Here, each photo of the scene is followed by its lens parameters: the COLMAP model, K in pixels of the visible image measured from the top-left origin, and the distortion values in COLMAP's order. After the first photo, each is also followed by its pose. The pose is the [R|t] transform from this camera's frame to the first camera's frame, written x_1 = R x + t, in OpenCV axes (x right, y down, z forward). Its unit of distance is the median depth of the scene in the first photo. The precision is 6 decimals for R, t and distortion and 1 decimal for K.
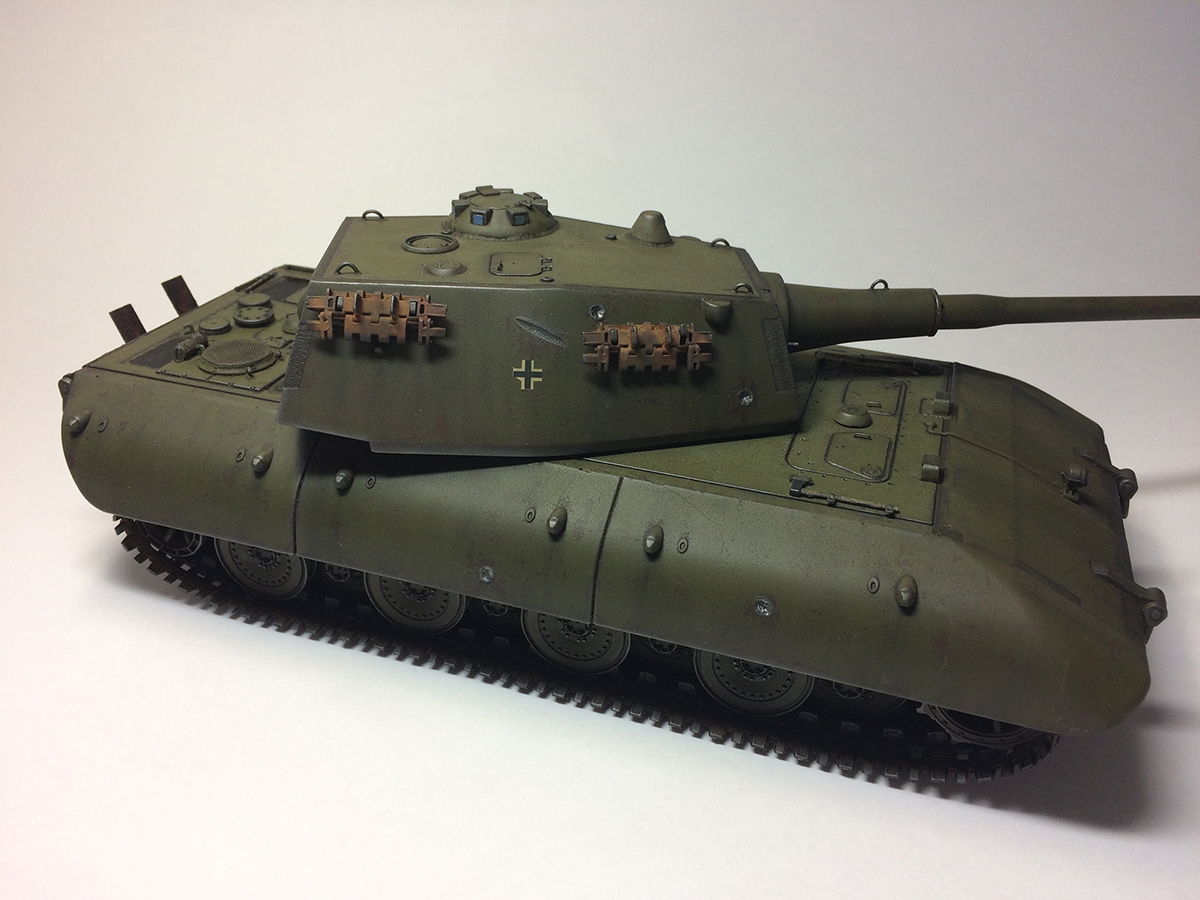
lens RADIAL K [[1041.7, 0, 600.0], [0, 1041.7, 450.0], [0, 0, 1]] dist [0.051798, -0.004362]
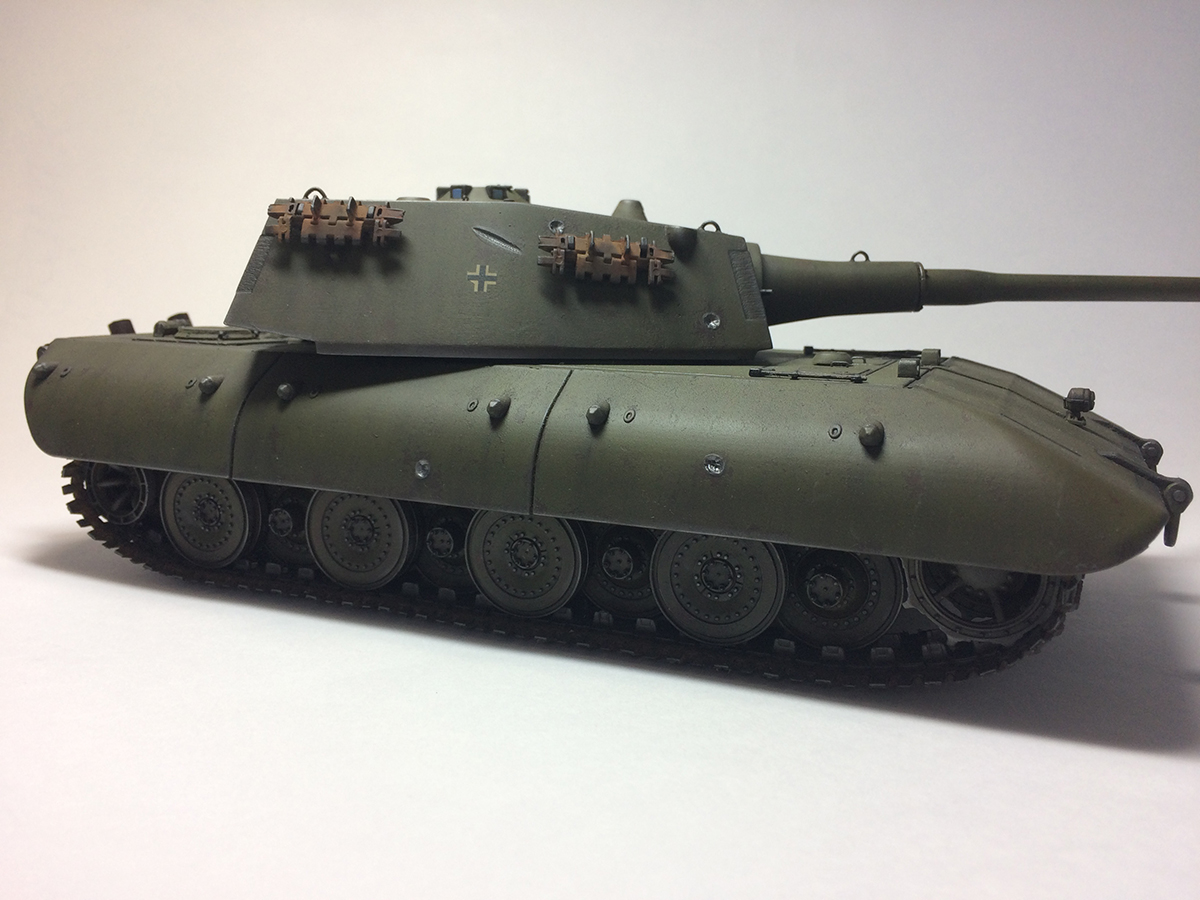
lens RADIAL K [[1041.7, 0, 600.0], [0, 1041.7, 450.0], [0, 0, 1]] dist [0.051798, -0.004362]
pose [[0.997088, 0.004146, -0.076149, 0.114908], [-0.028778, 0.945154, -0.325355, 0.389983], [0.070624, 0.326599, 0.942521, 0.136467]]
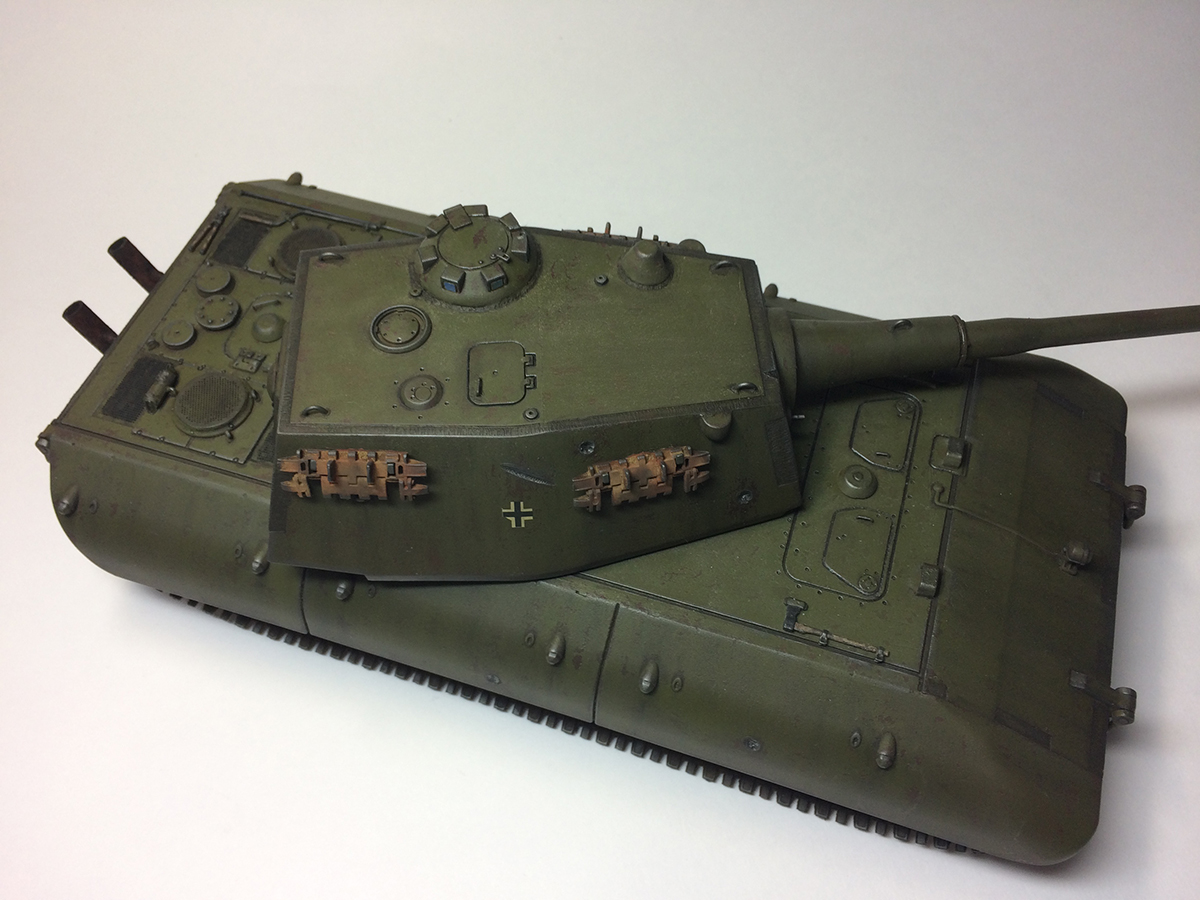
lens RADIAL K [[1041.7, 0, 600.0], [0, 1041.7, 450.0], [0, 0, 1]] dist [0.051798, -0.004362]
pose [[0.999246, -0.026079, -0.028780, 0.035874], [0.036595, 0.880379, 0.472856, -0.571563], [0.013006, -0.473553, 0.880669, 0.176049]]
